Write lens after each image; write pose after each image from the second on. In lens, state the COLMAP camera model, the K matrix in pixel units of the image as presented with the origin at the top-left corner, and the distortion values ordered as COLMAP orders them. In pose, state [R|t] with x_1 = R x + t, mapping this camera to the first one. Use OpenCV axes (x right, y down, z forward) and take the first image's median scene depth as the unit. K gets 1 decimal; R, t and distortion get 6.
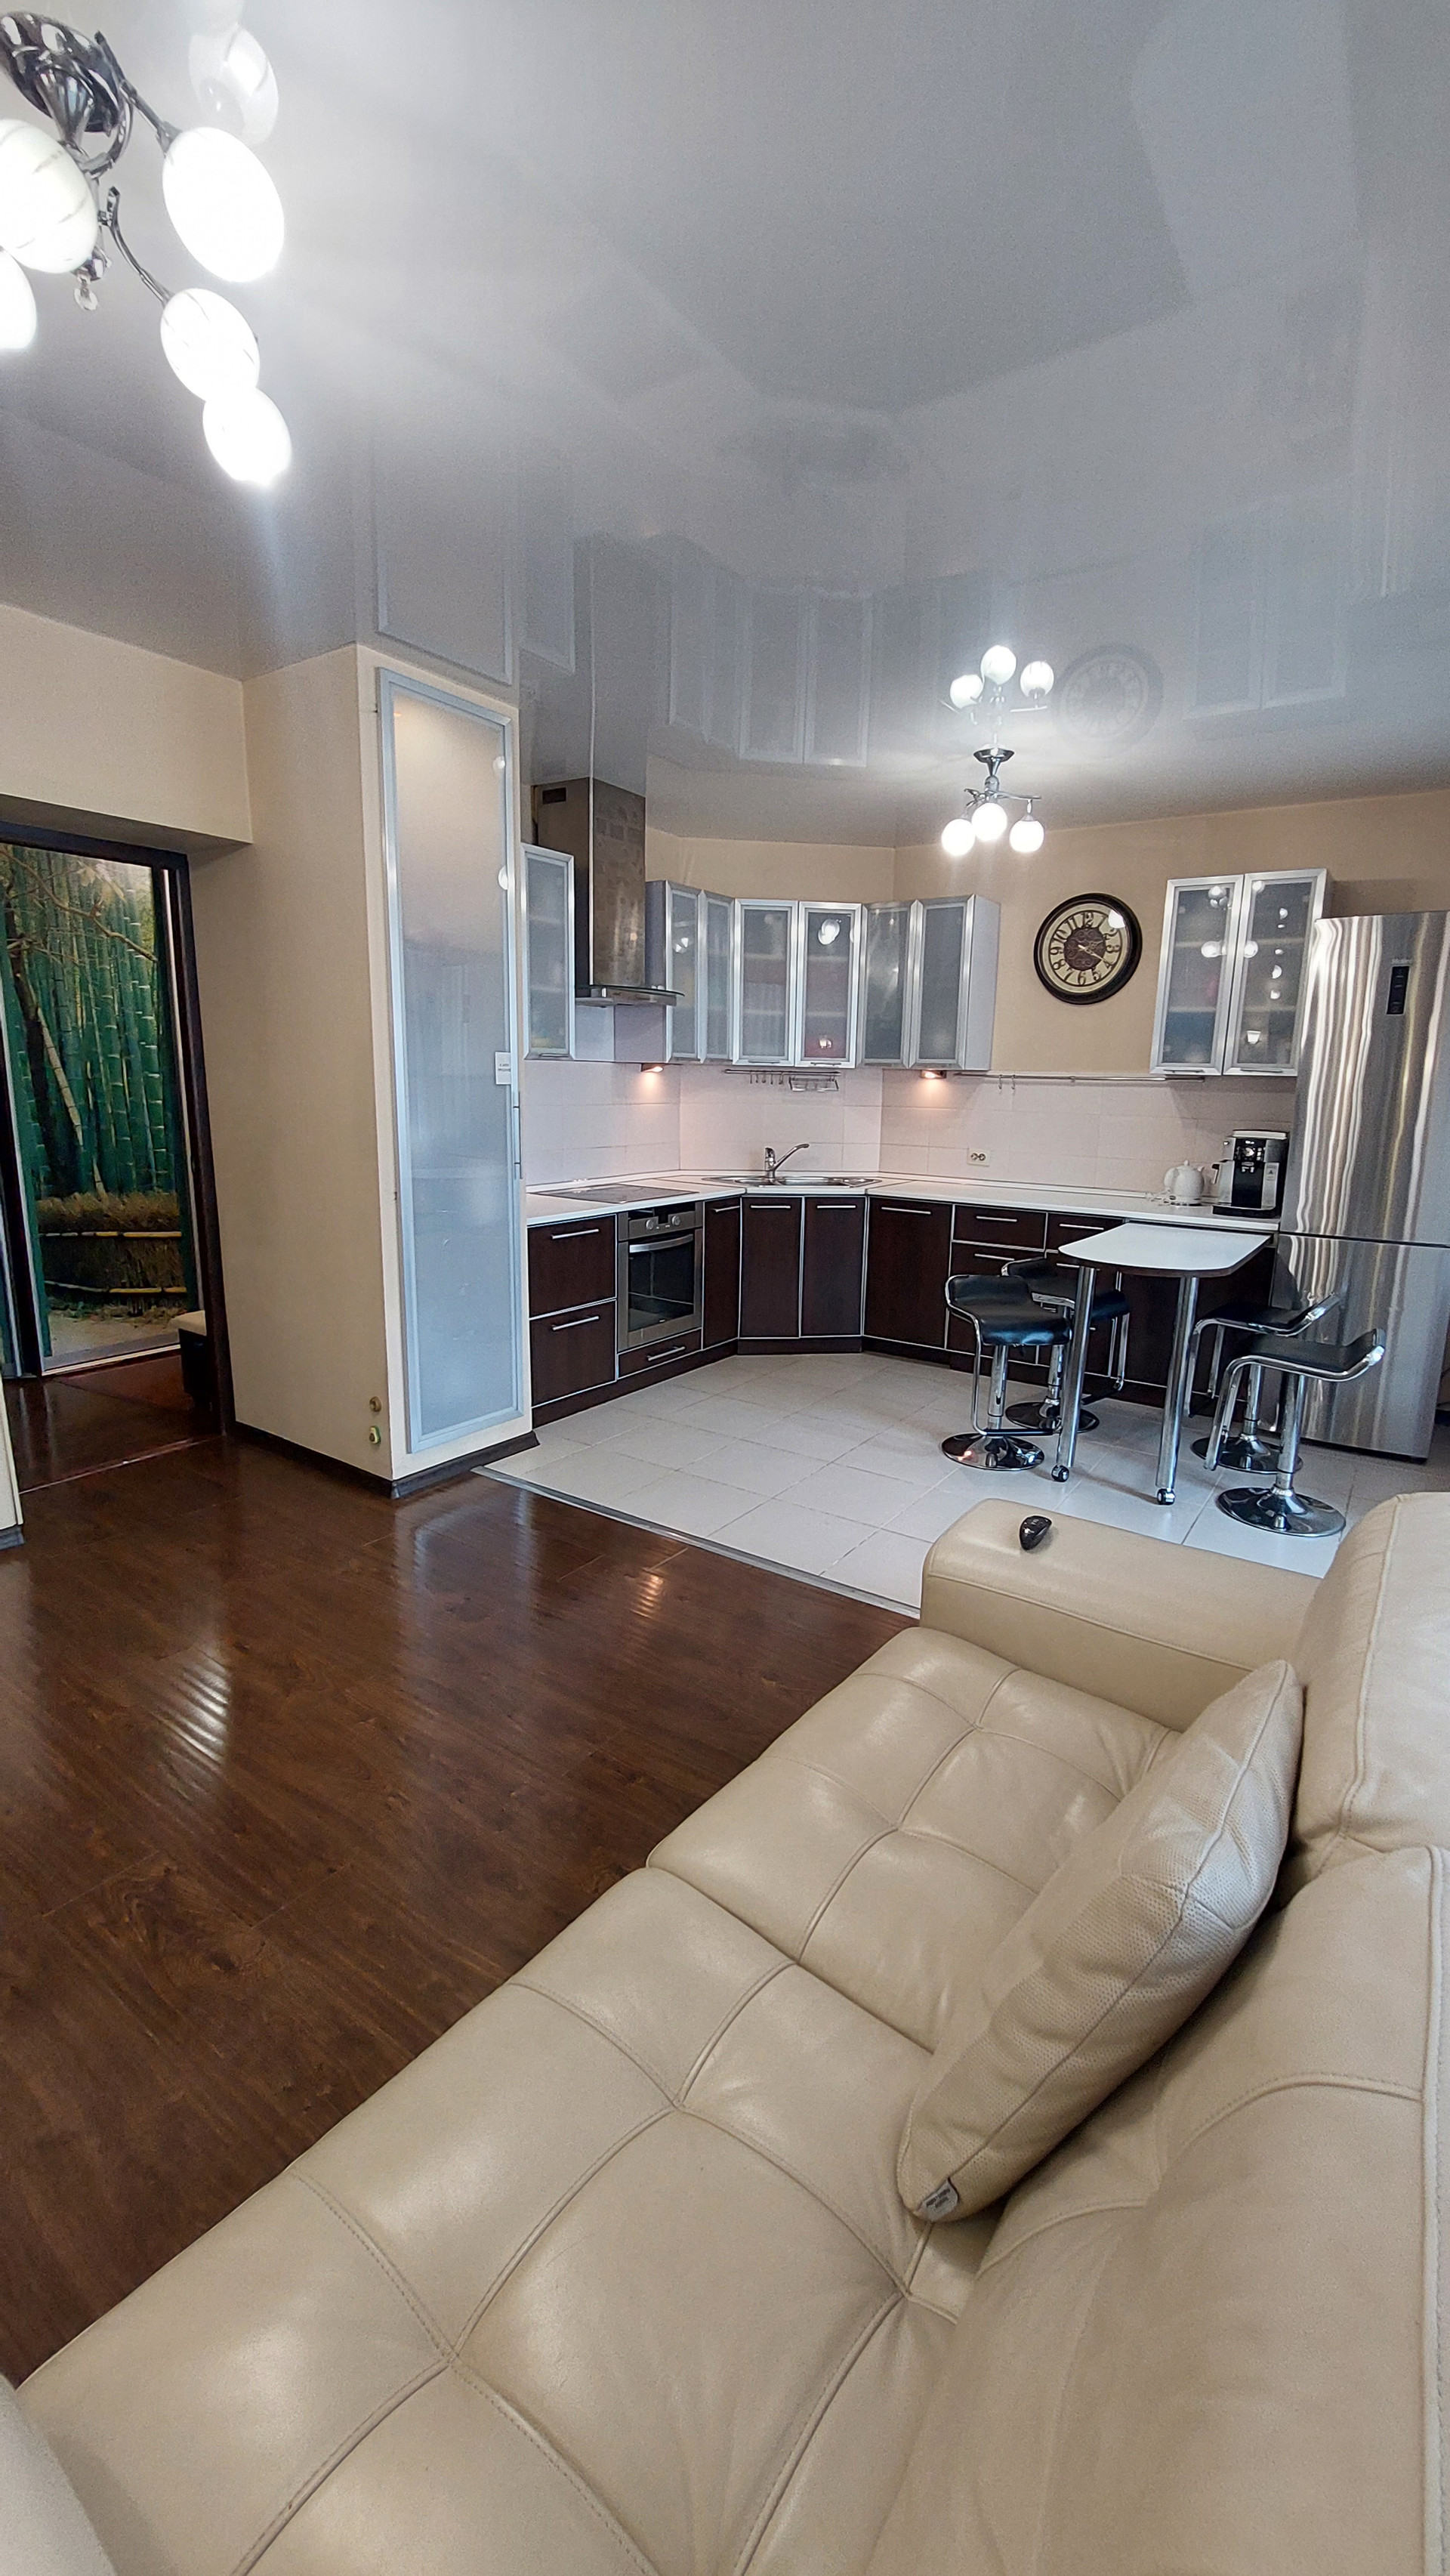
lens RADIAL K [[1041.3, 0, 730.8], [0, 1041.3, 1290.5], [0, 0, 1]] dist [-0.011774, -0.001776]
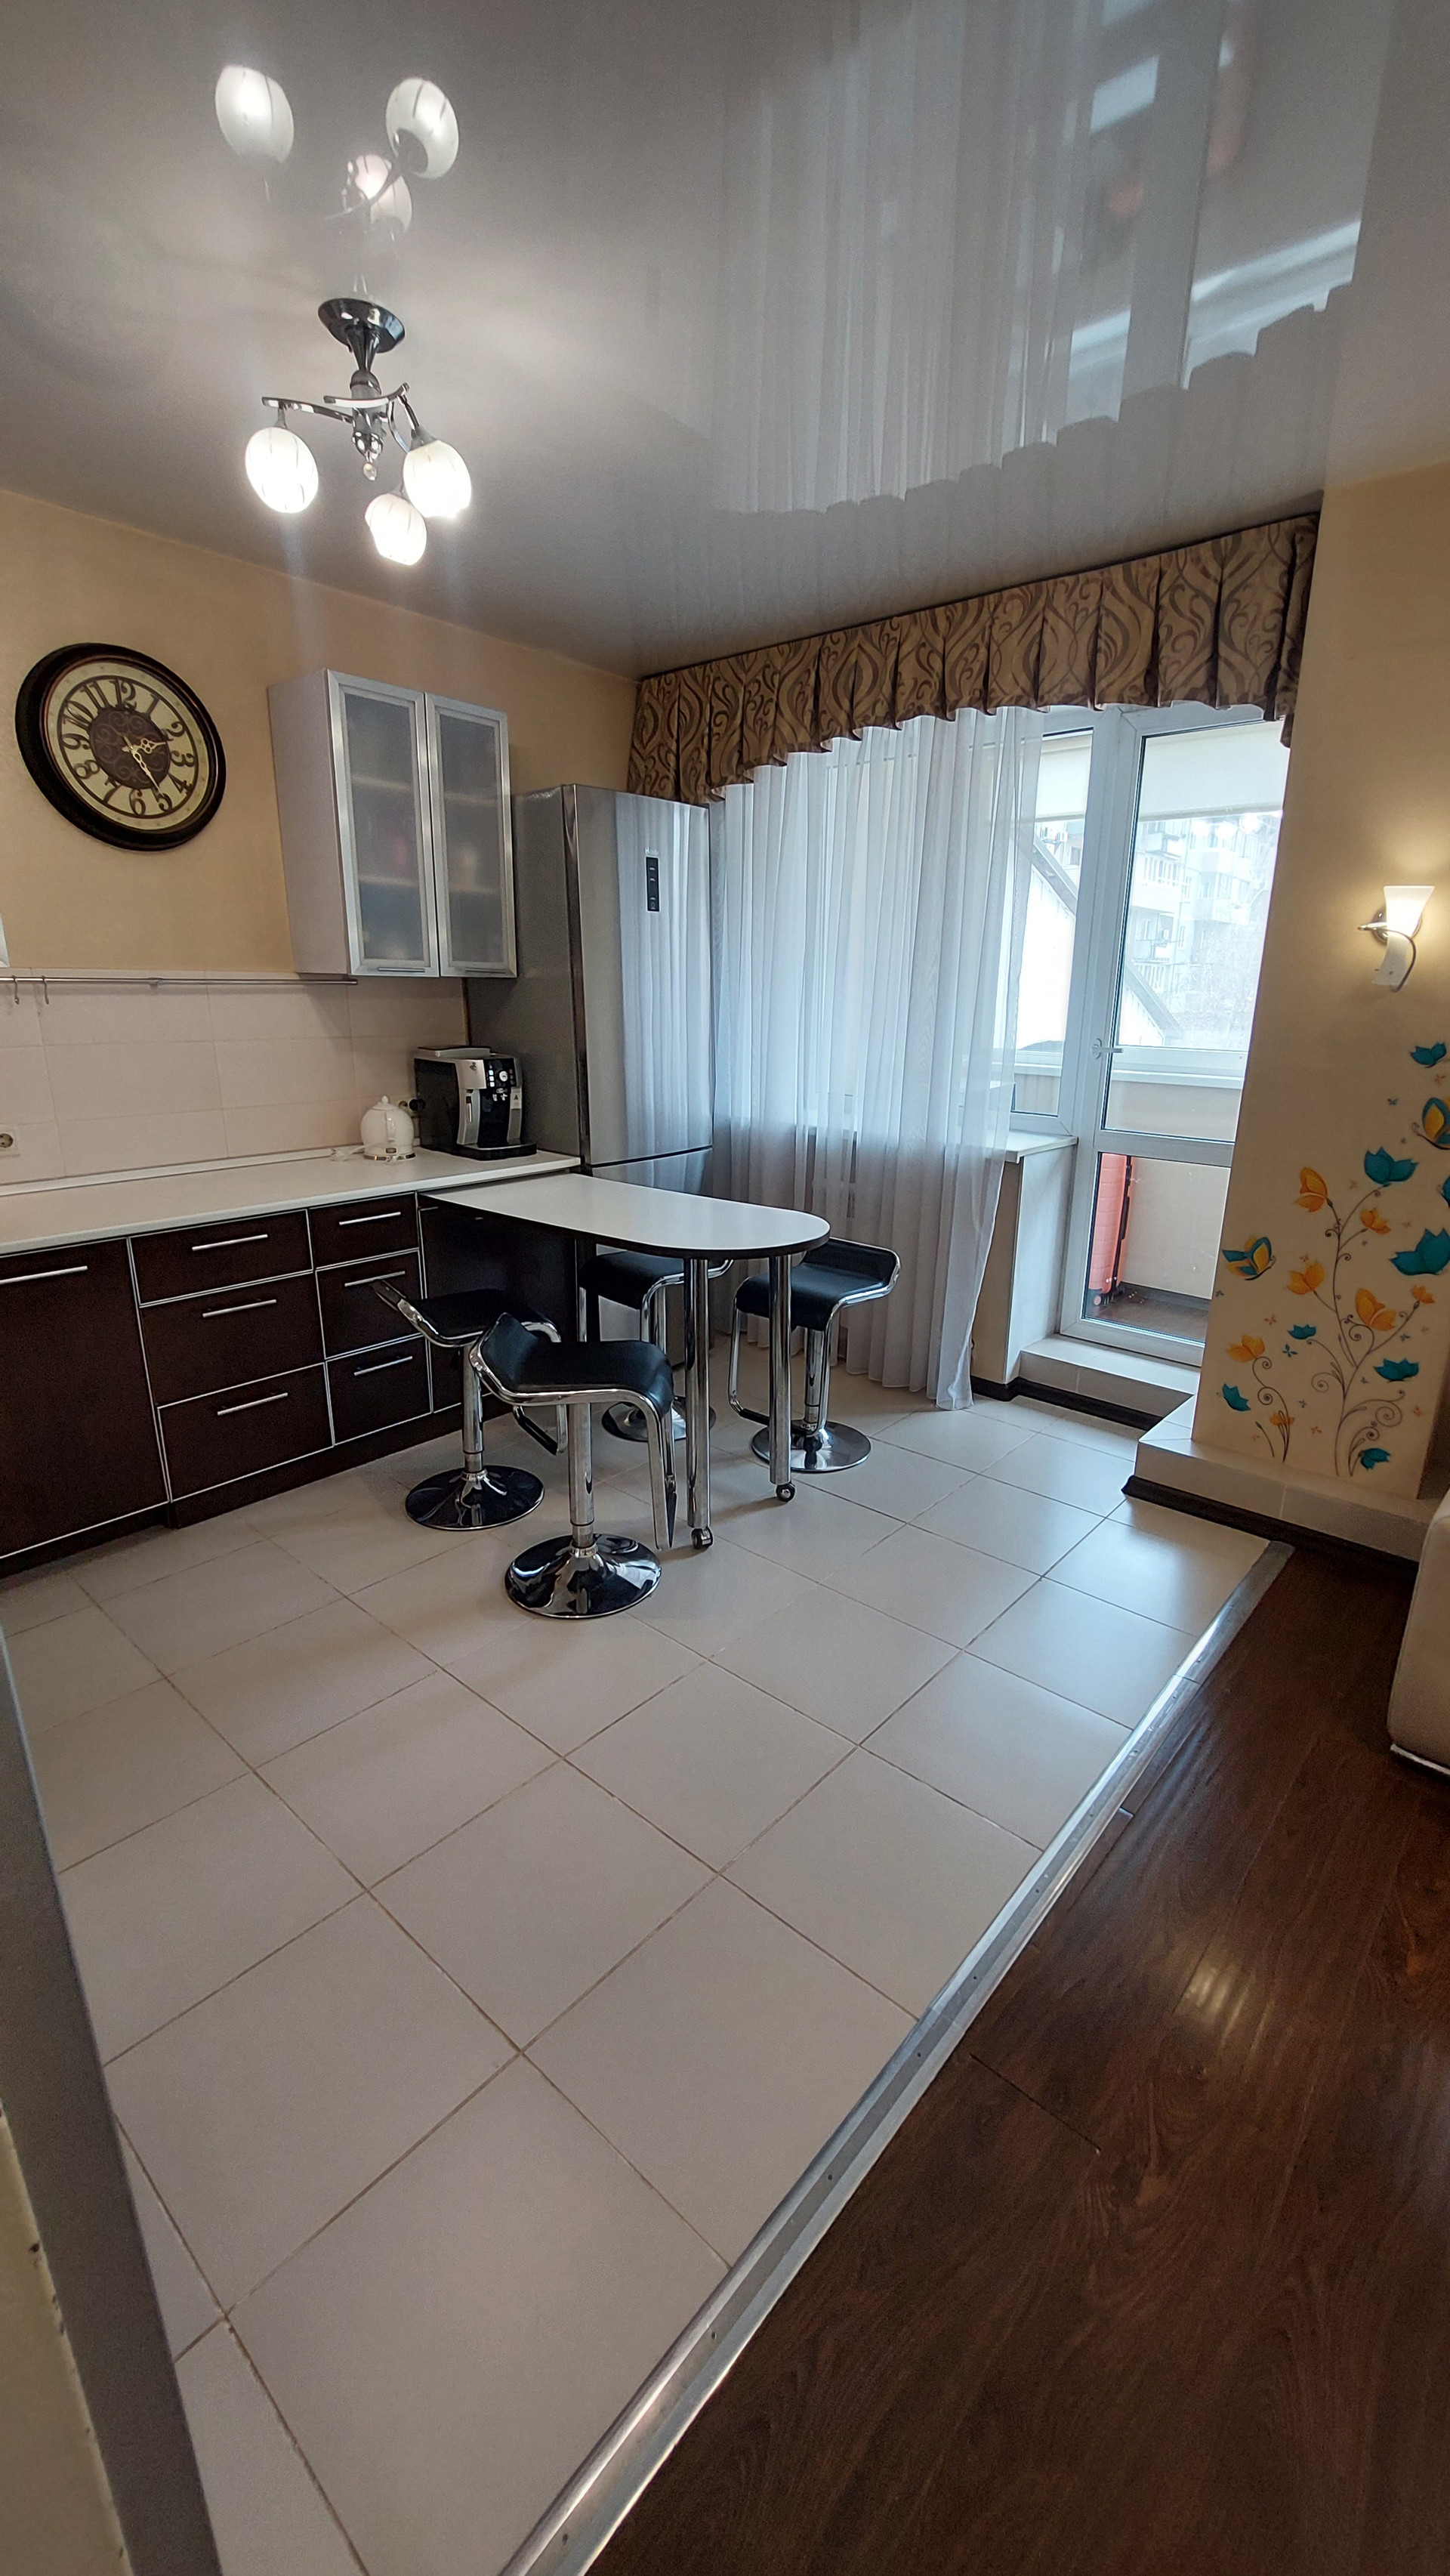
lens RADIAL K [[1041.3, 0, 761.7], [0, 1041.3, 1290.3], [0, 0, 1]] dist [-0.011774, -0.001776]
pose [[0.099160, -0.302460, 0.947990, -0.260451], [0.186848, 0.941399, 0.280813, -0.151847], [-0.977371, 0.149285, 0.149864, 0.653274]]
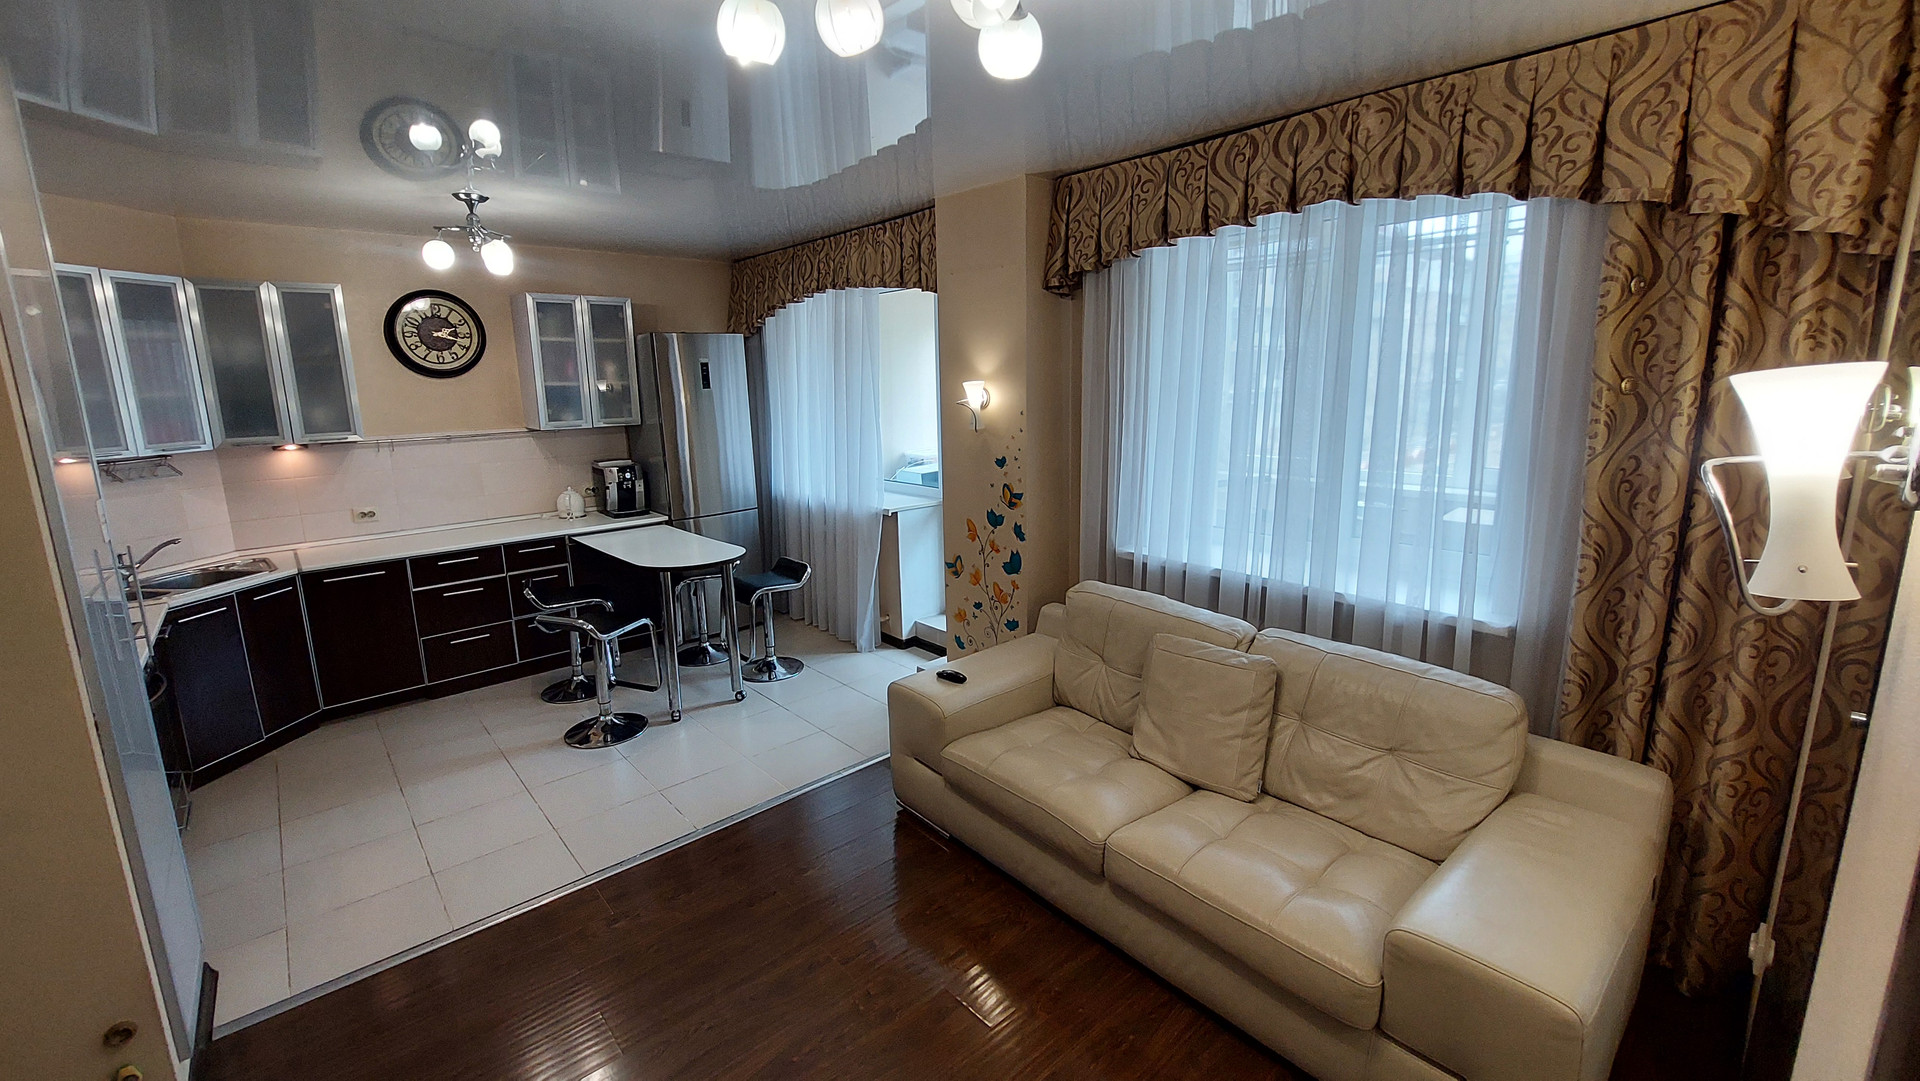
lens RADIAL K [[776.3, 0, 972.9], [0, 776.3, 518.2], [0, 0, 1]] dist [-0.011774, -0.001776]
pose [[0.222645, -0.203222, 0.953483, -0.455775], [0.221588, 0.962982, 0.153504, -0.123938], [-0.949383, 0.177104, 0.259434, 0.207445]]
